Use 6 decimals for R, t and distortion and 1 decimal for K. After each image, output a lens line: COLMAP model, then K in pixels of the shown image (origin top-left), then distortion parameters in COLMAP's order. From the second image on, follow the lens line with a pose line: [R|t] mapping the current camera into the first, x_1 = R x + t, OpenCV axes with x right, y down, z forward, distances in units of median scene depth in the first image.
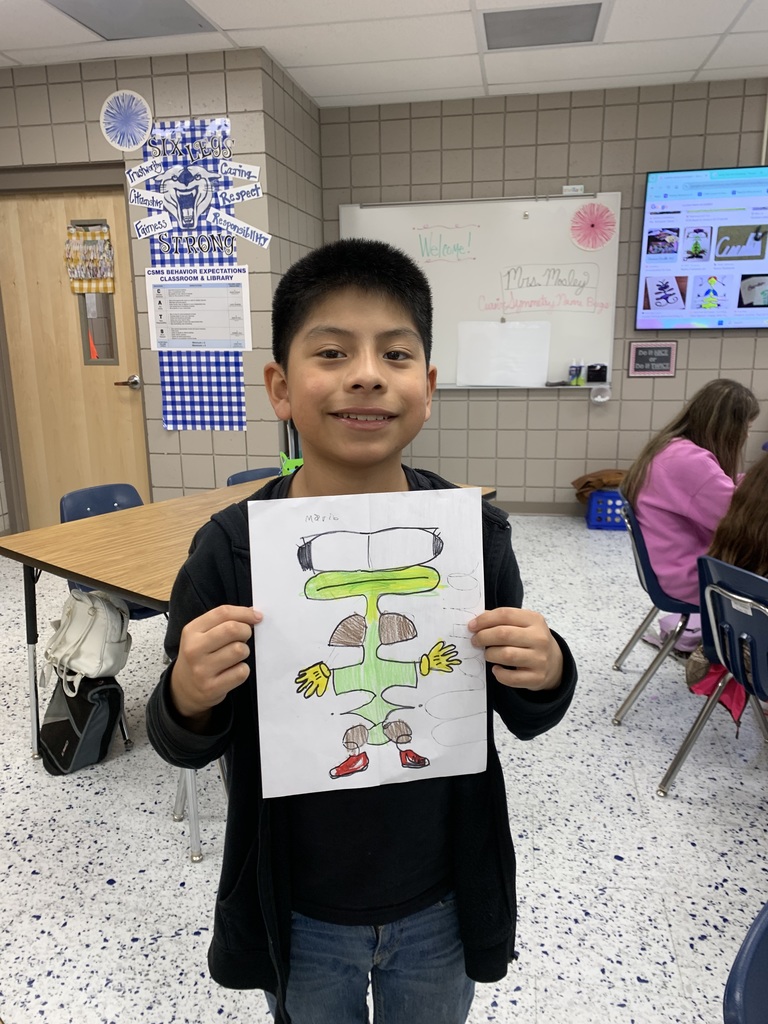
lens RADIAL K [[763.9, 0, 384.0], [0, 763.9, 512.0], [0, 0, 1]] dist [0.006748, -0.007773]
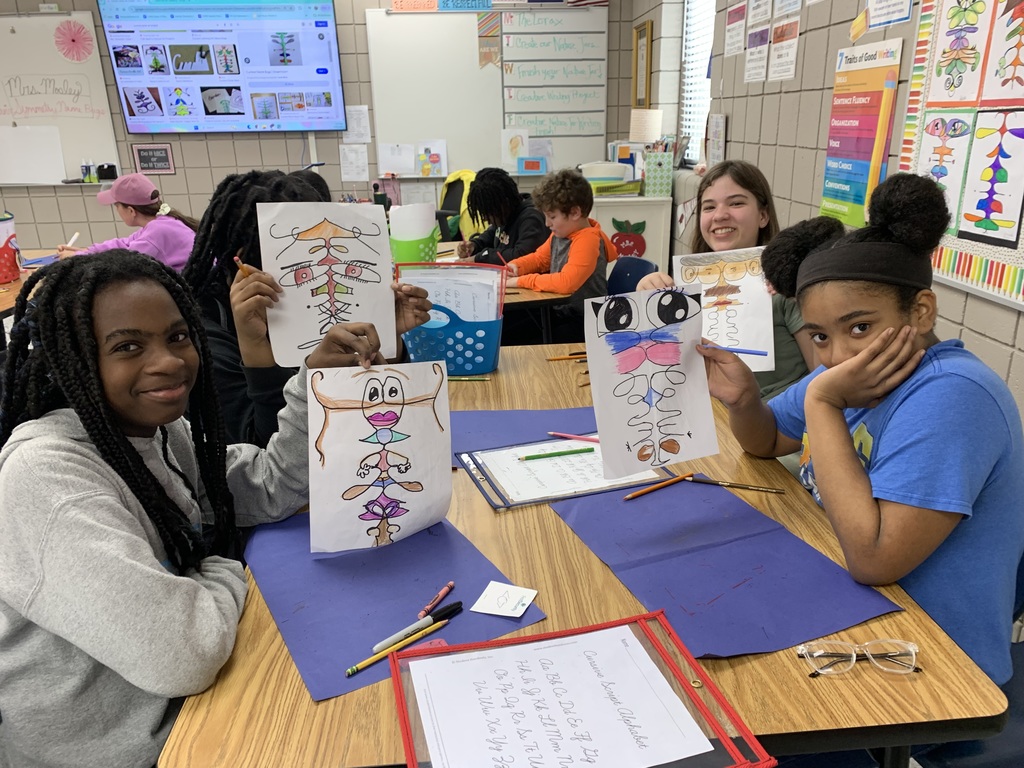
lens RADIAL K [[763.9, 0, 512.0], [0, 763.9, 384.0], [0, 0, 1]] dist [0.006748, -0.007773]
pose [[0.975220, -0.069647, 0.209987, 0.654534], [0.049662, 0.993848, 0.098993, 0.058367], [-0.215589, -0.086112, 0.972680, -0.311522]]
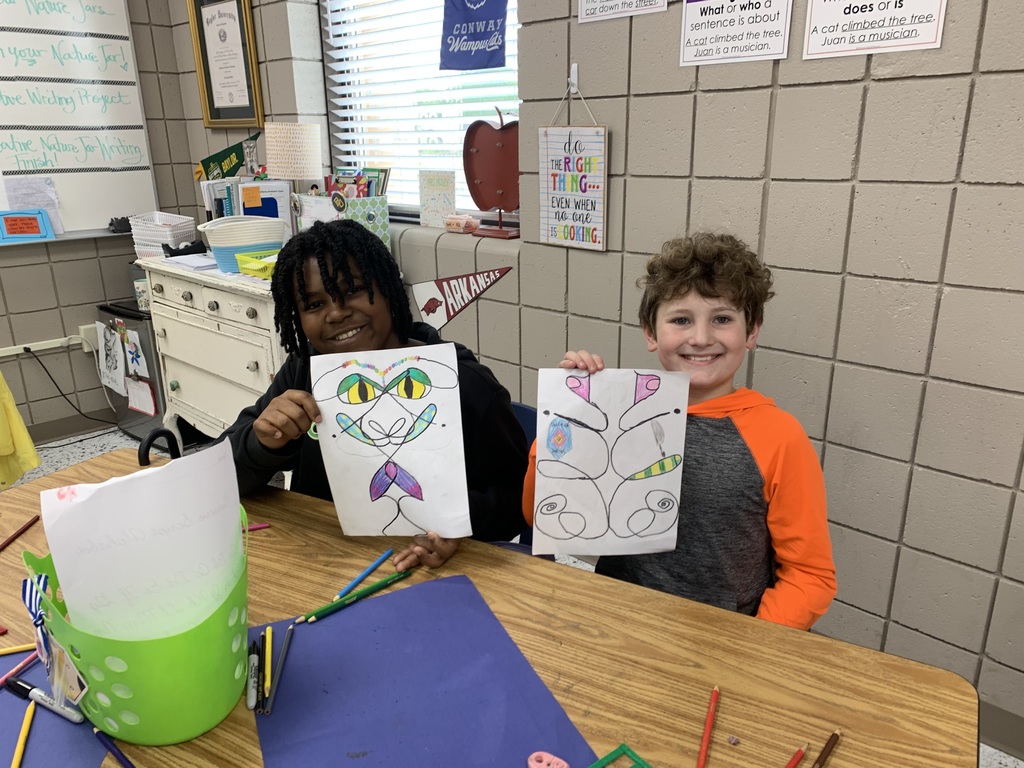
lens RADIAL K [[763.9, 0, 512.0], [0, 763.9, 384.0], [0, 0, 1]] dist [0.006748, -0.007773]
pose [[0.550784, -0.240935, 0.799117, 0.640605], [0.194648, 0.968109, 0.157727, -0.112485], [-0.811634, 0.068674, 0.580116, 0.432650]]
